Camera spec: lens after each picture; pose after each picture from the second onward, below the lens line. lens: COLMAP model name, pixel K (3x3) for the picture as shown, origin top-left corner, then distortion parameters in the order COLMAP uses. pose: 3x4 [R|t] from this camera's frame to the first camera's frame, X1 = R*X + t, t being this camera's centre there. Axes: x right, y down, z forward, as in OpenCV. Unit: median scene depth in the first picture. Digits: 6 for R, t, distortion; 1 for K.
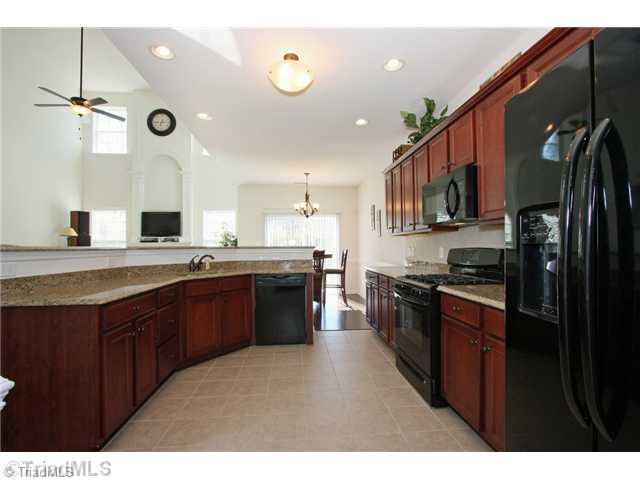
lens RADIAL K [[303.7, 0, 323.3], [0, 303.7, 239.3], [0, 0, 1]] dist [-0.004399, 0.000120]
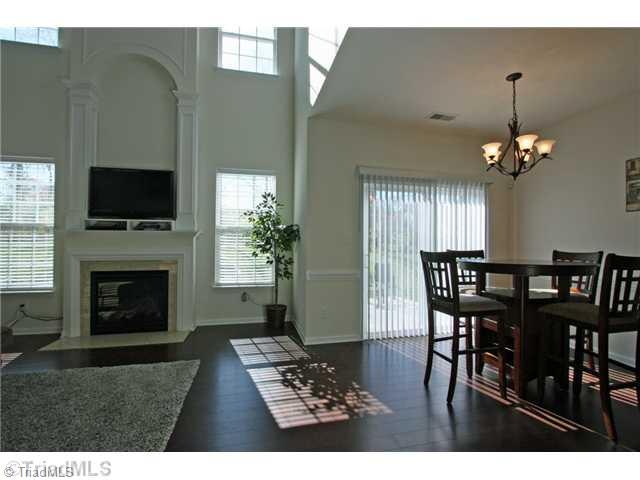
lens RADIAL K [[303.7, 0, 321.7], [0, 303.7, 238.6], [0, 0, 1]] dist [-0.004399, 0.000120]
pose [[0.990822, 0.018085, 0.133954, -0.292034], [-0.019300, 0.999783, 0.007779, 0.013751], [-0.133784, -0.010293, 0.990957, 0.463784]]
